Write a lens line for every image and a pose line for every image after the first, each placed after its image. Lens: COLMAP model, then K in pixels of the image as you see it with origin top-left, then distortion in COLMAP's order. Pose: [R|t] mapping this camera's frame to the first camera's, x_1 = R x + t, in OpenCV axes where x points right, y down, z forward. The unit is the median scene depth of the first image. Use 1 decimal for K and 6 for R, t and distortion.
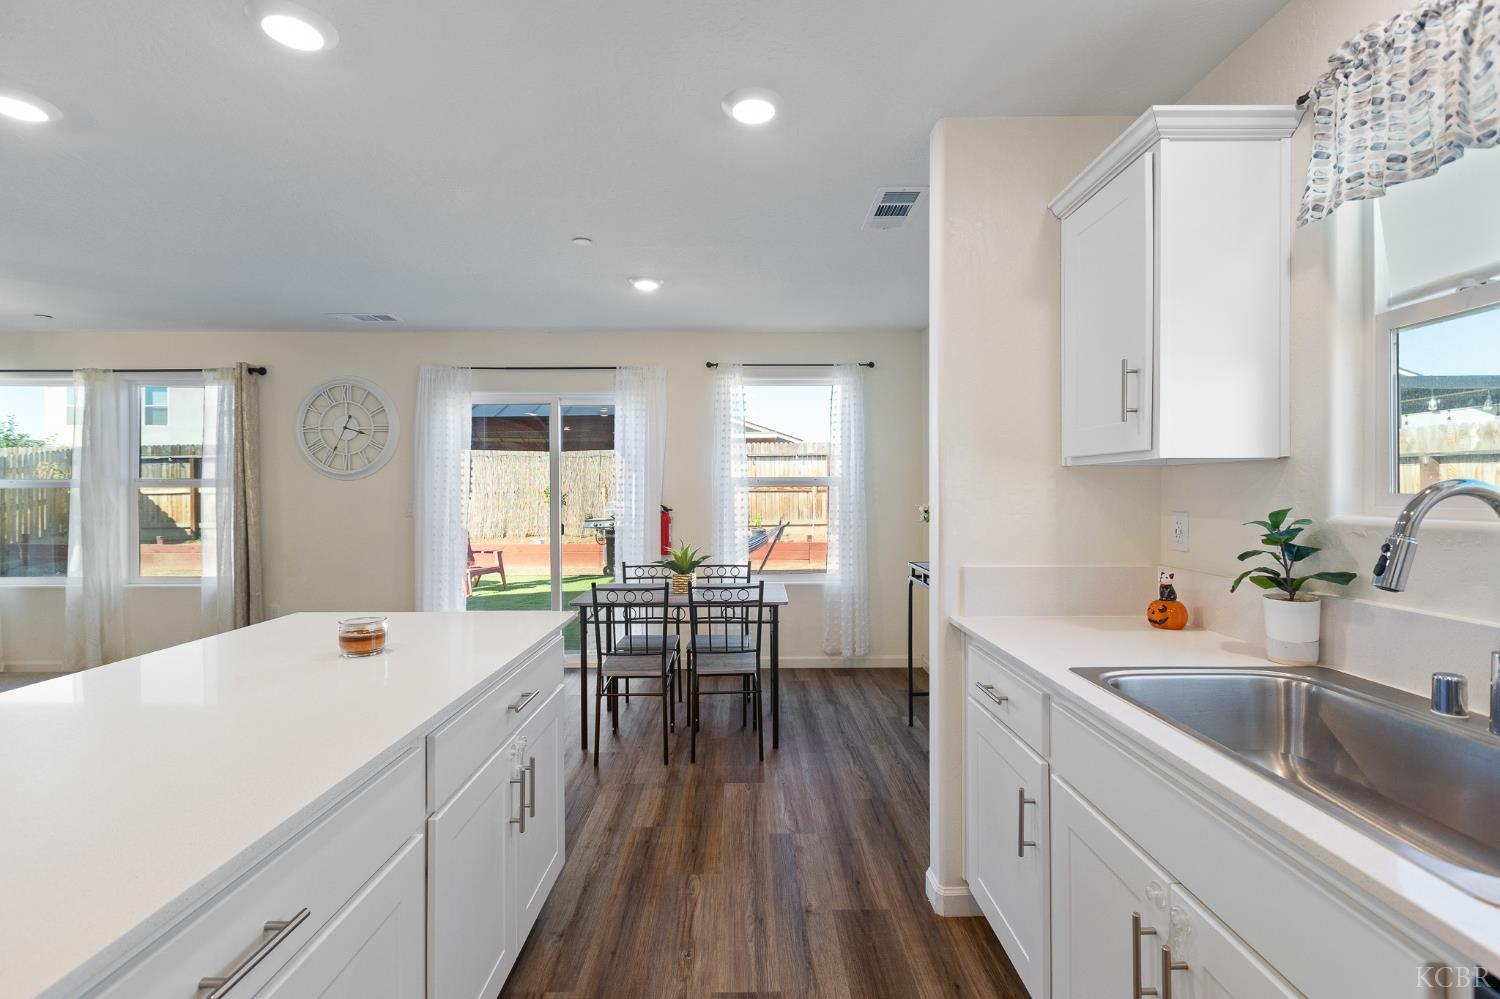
lens RADIAL K [[684.7, 0, 750.7], [0, 684.7, 483.9], [0, 0, 1]] dist [0.001877, 0.000916]
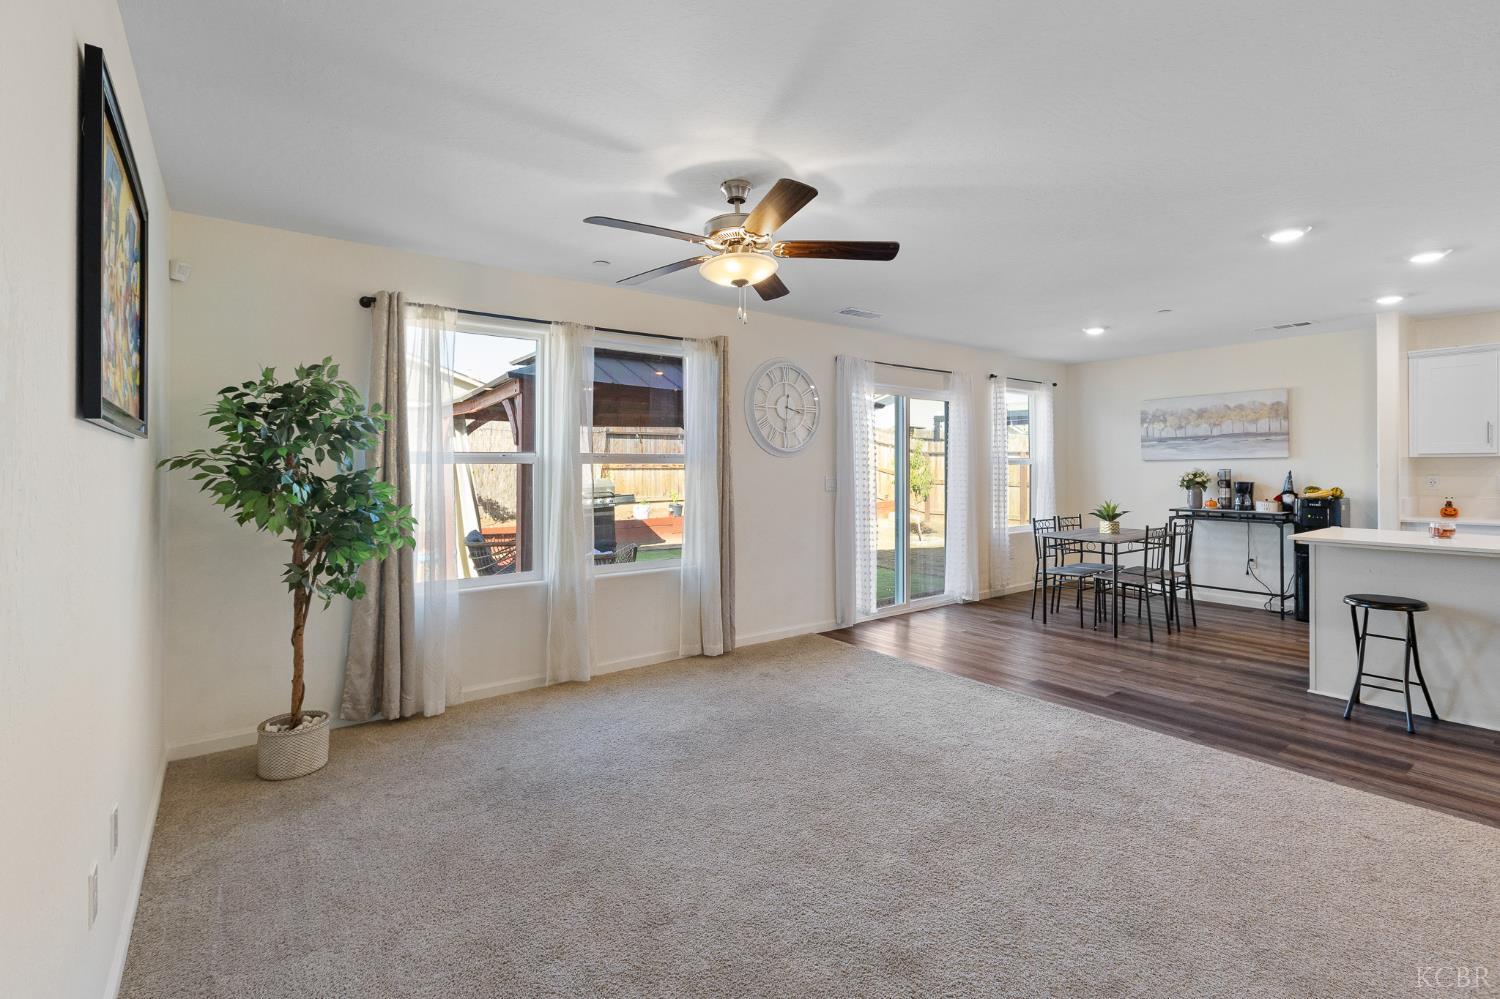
lens RADIAL K [[684.7, 0, 750.7], [0, 684.7, 483.9], [0, 0, 1]] dist [0.001877, 0.000916]
pose [[0.804487, -0.011778, 0.593854, -1.355836], [-0.007647, 0.999515, 0.030182, 0.006311], [-0.593921, -0.028822, 0.804007, 0.182401]]
